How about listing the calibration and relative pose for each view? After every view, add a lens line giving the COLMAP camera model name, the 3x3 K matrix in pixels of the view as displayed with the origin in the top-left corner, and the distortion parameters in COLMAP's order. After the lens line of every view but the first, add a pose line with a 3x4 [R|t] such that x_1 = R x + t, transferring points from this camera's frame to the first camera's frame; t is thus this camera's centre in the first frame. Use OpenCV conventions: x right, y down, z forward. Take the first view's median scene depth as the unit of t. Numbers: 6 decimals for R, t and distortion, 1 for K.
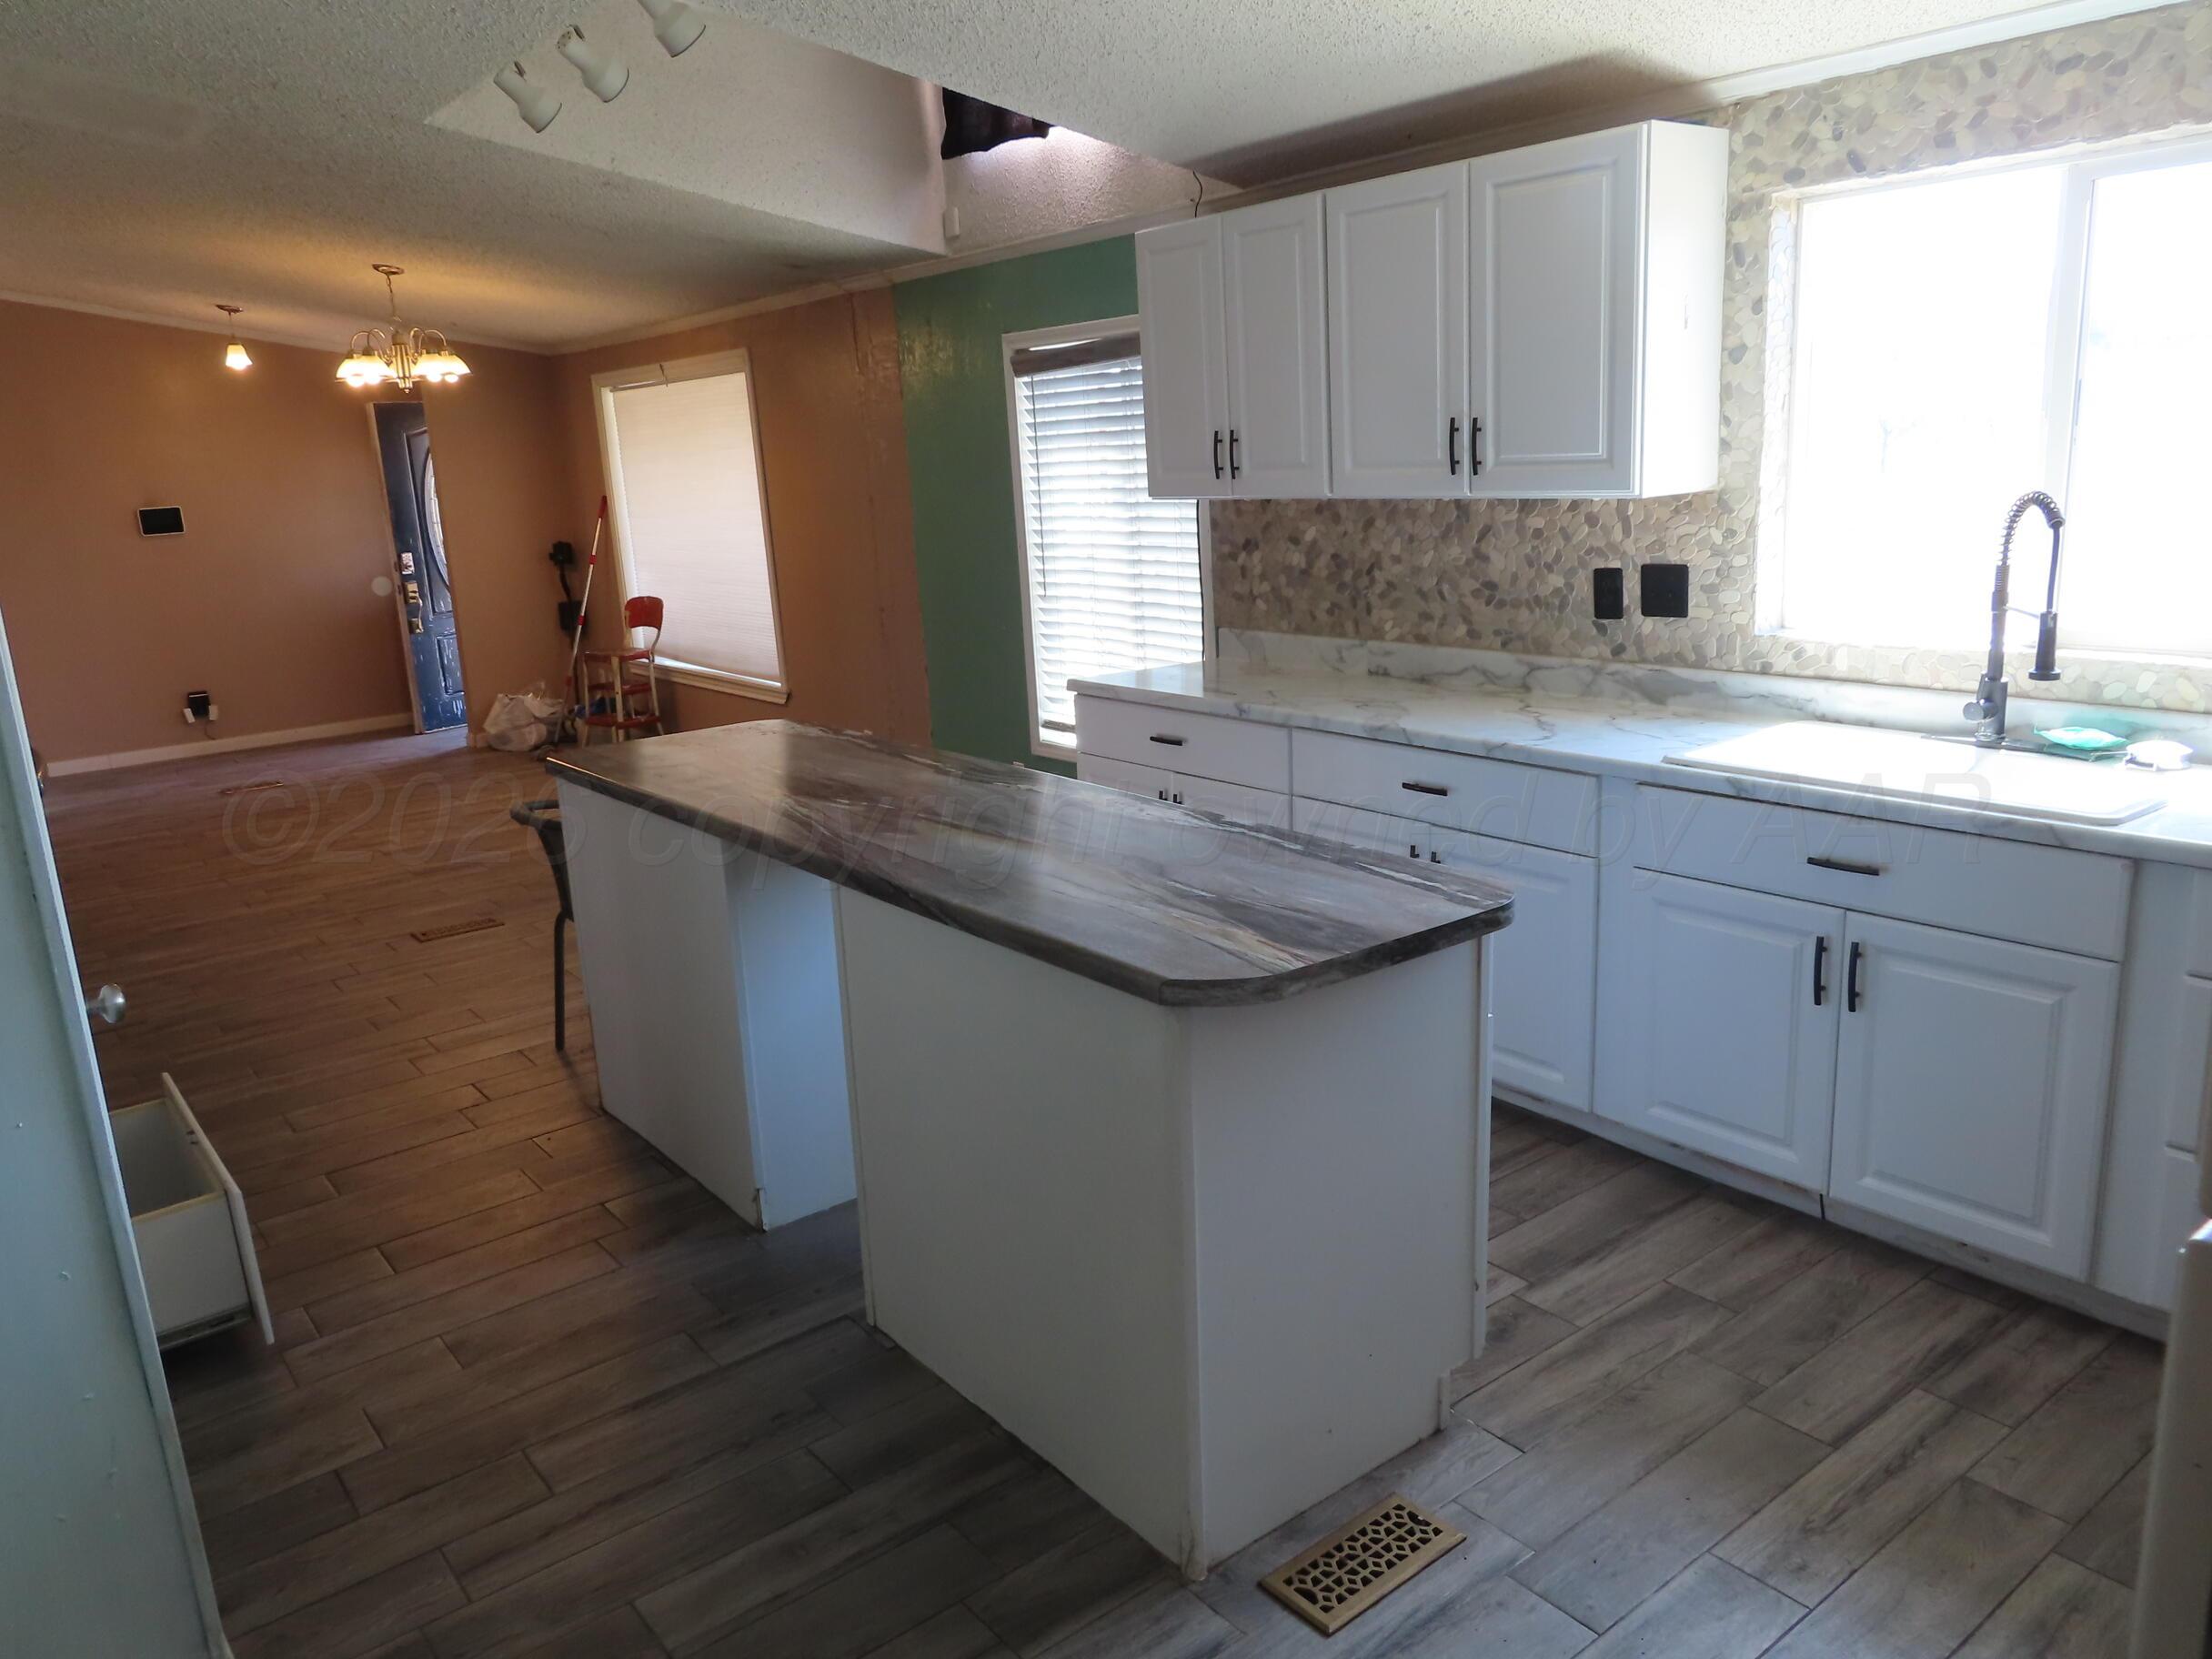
lens RADIAL K [[1589.5, 0, 1090.3], [0, 1589.5, 818.4], [0, 0, 1]] dist [-0.012889, 0.013341]
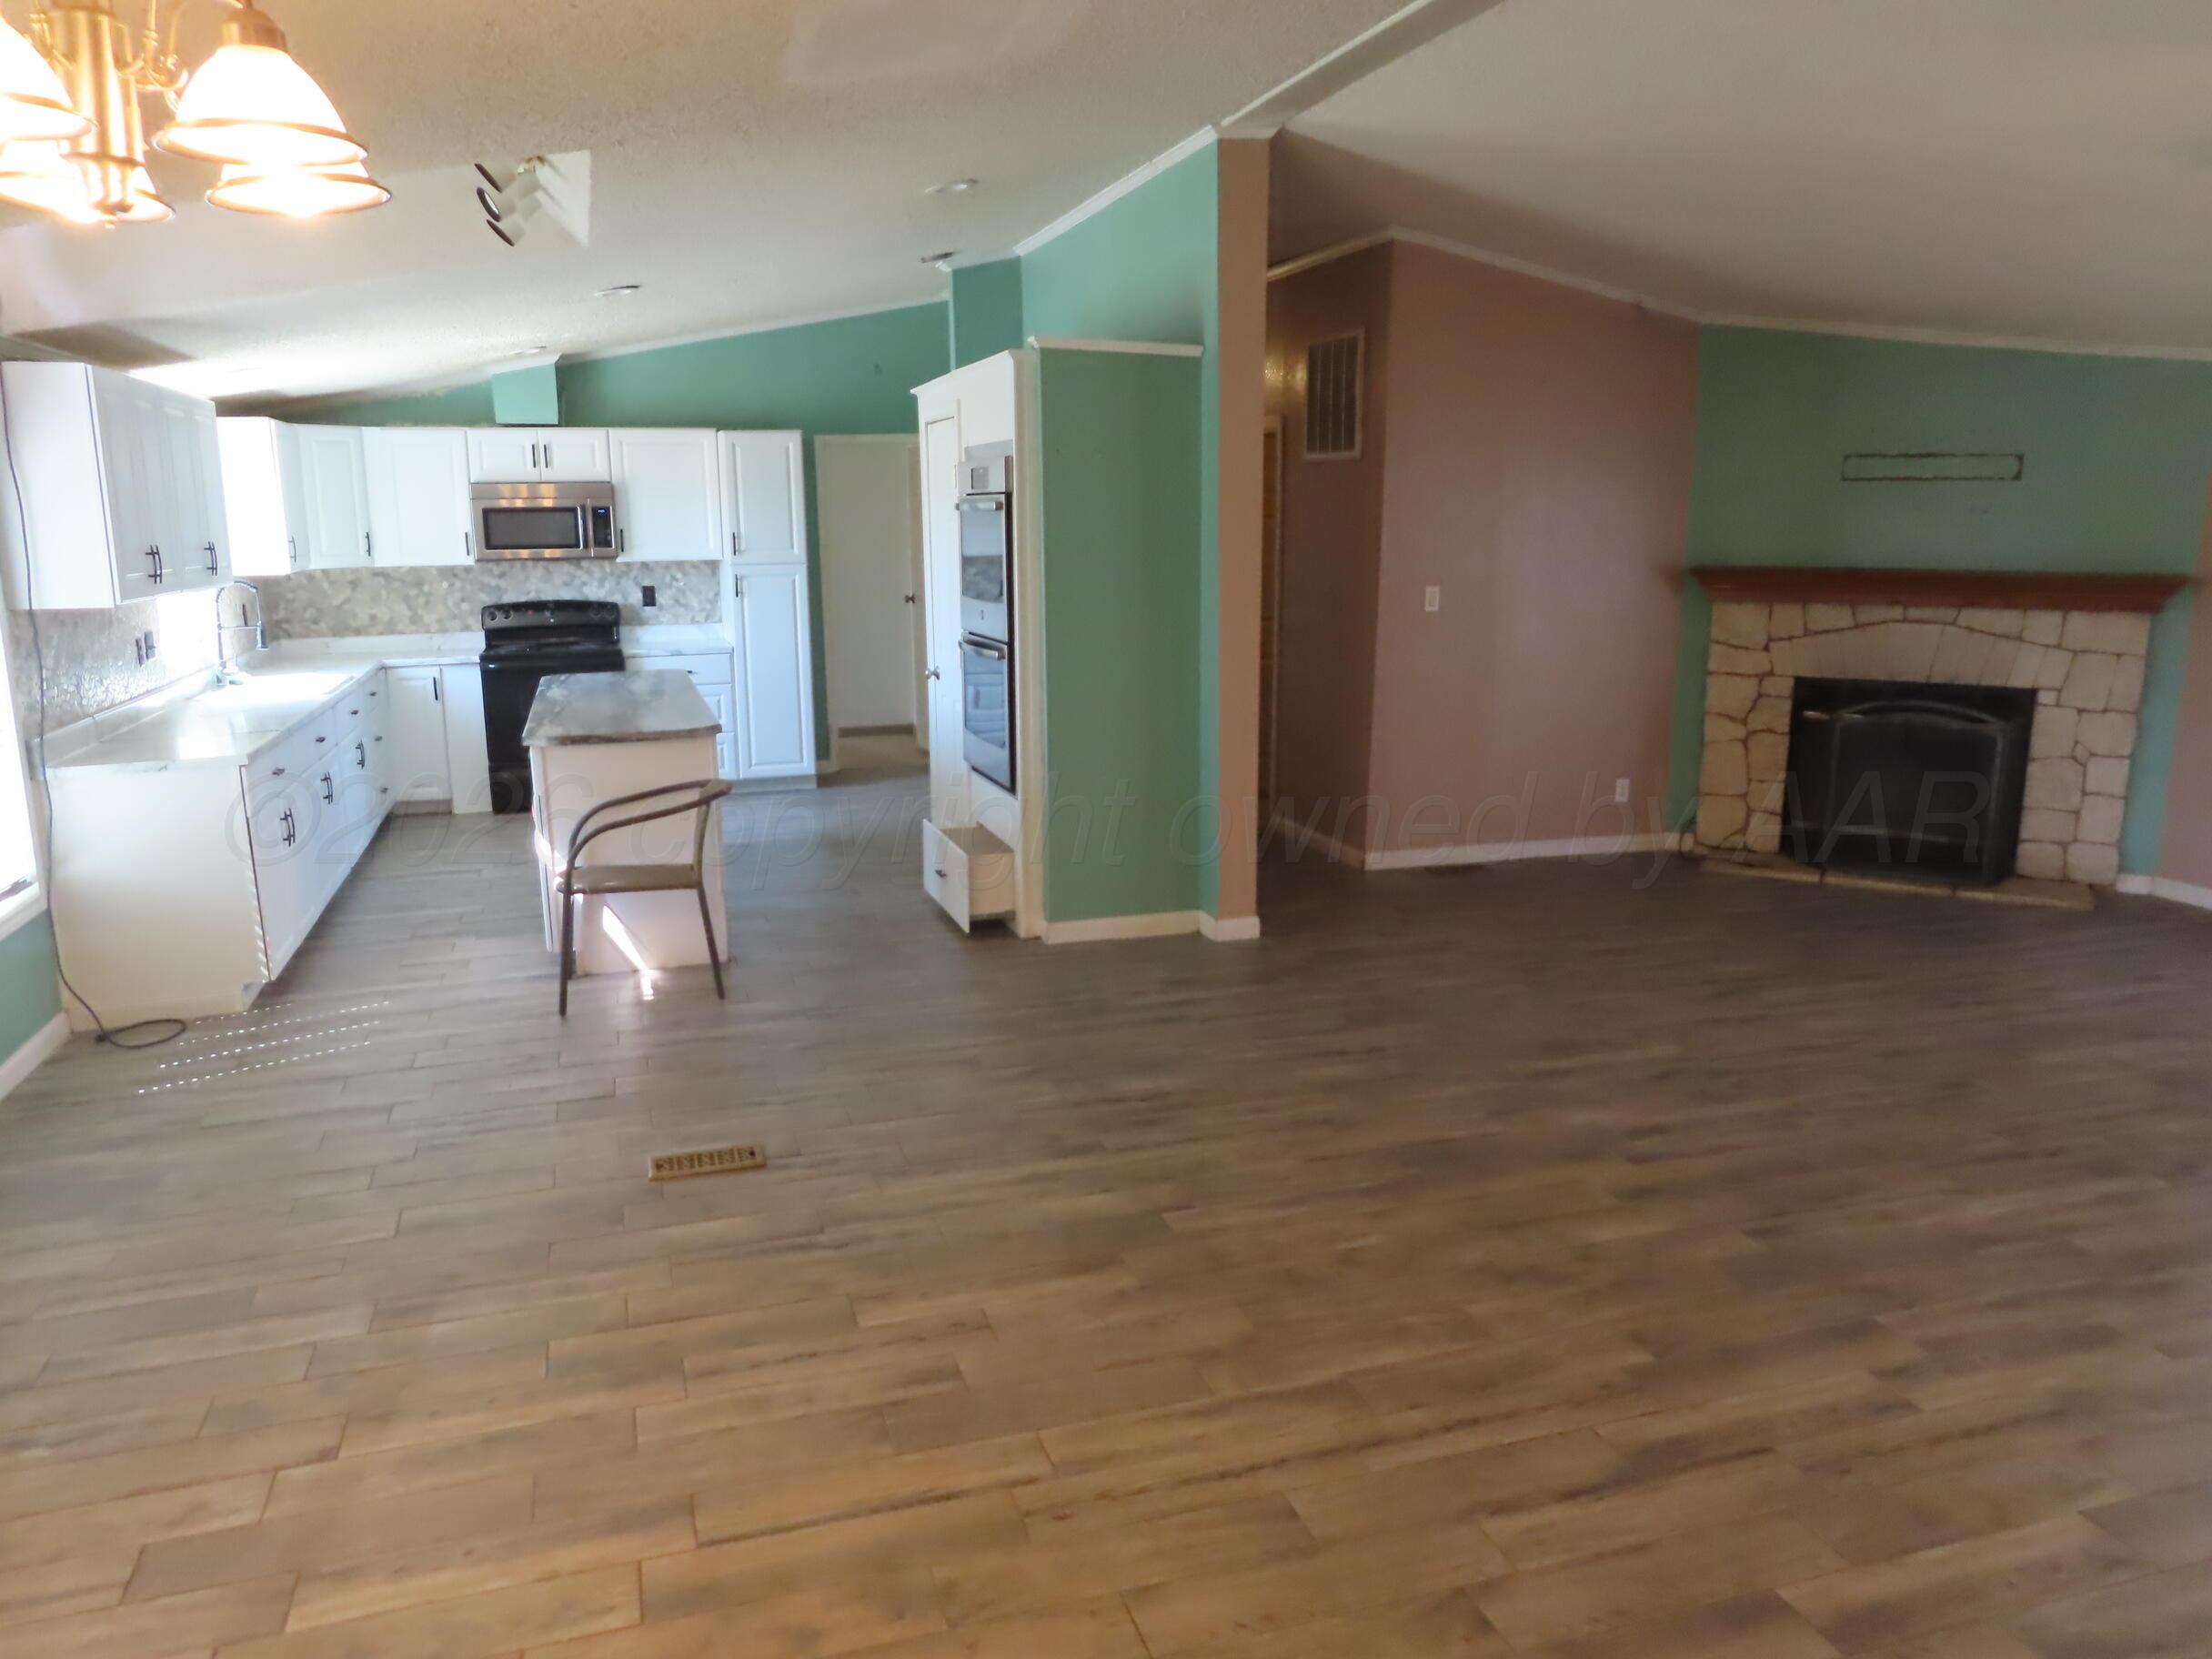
lens RADIAL K [[1589.5, 0, 1104.7], [0, 1589.5, 823.6], [0, 0, 1]] dist [-0.012889, 0.013341]
pose [[-0.938249, -0.000943, 0.345960, -0.983178], [0.141874, 0.910994, 0.387248, -0.394245], [-0.315533, 0.412418, -0.854606, 1.794962]]
